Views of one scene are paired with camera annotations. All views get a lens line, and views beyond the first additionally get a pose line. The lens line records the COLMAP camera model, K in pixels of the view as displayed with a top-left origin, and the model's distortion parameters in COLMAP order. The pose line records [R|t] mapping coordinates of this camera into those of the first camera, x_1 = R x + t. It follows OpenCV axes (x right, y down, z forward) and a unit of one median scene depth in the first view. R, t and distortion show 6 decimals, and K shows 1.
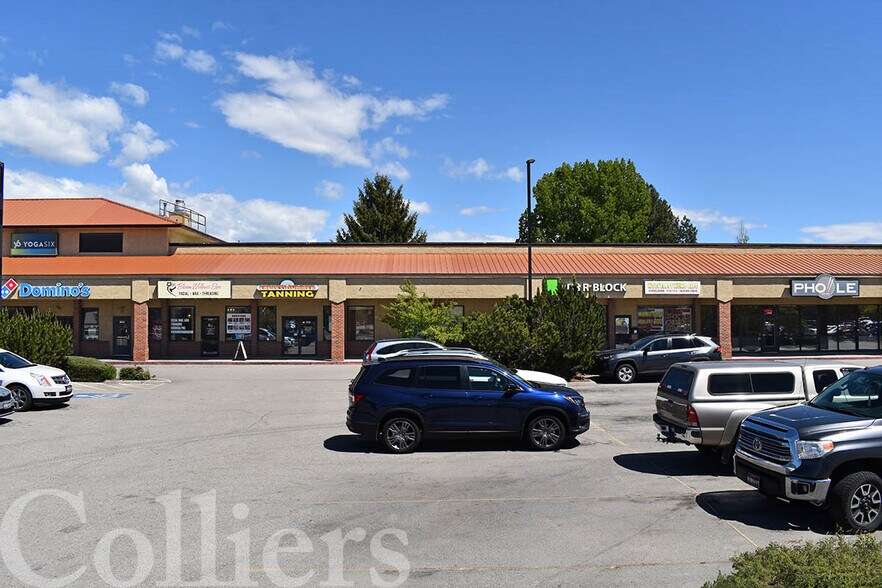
lens RADIAL K [[735.5, 0, 441.0], [0, 735.5, 294.0], [0, 0, 1]] dist [-0.084337, -0.001788]
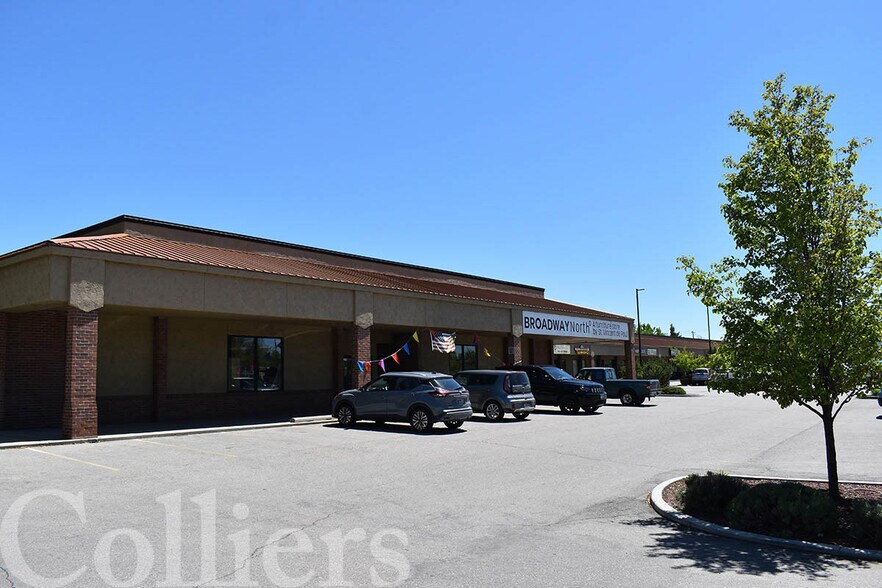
lens RADIAL K [[681.9, 0, 441.0], [0, 681.9, 294.0], [0, 0, 1]] dist [-0.097139, 0.012606]
pose [[0.650537, 0.080941, 0.755149, -1.868079], [-0.005137, 0.994751, -0.102197, 0.033015], [-0.759457, 0.062604, 0.647538, 0.085883]]
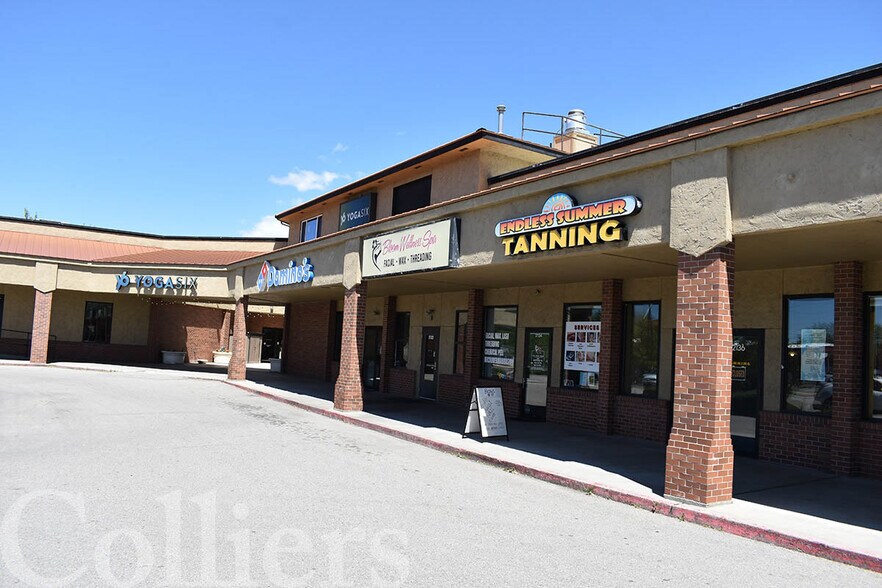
lens RADIAL K [[681.9, 0, 441.0], [0, 681.9, 294.0], [0, 0, 1]] dist [-0.097139, 0.012606]
pose [[0.501500, -0.037287, -0.864354, 0.006464], [-0.029633, 0.997744, -0.060234, 0.040434], [0.864650, 0.055821, 0.499264, 0.821995]]
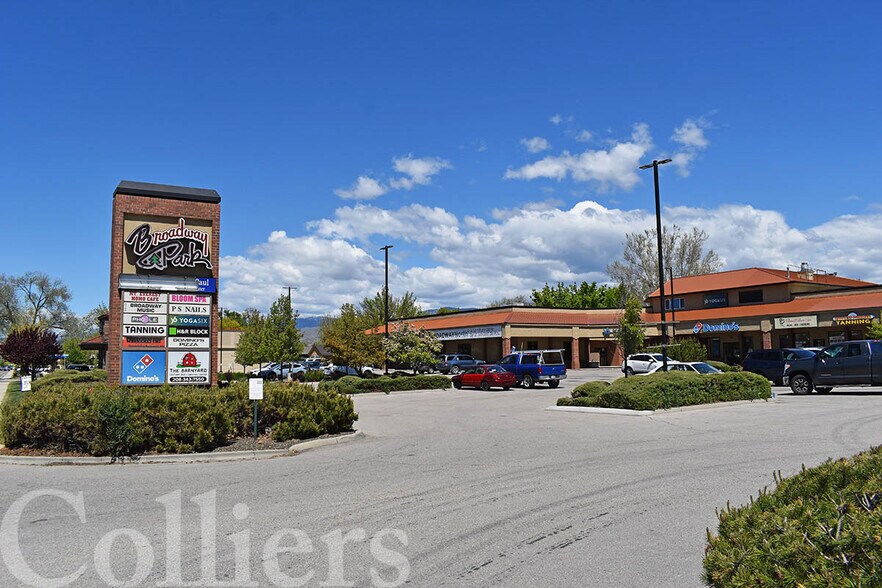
lens RADIAL K [[706.8, 0, 435.8], [0, 706.8, 296.5], [0, 0, 1]] dist [-0.092654, 0.012094]
pose [[0.502866, -0.083366, -0.860335, 0.575276], [0.039734, 0.996515, -0.073337, 0.016995], [0.863451, 0.002694, 0.504426, -0.454382]]
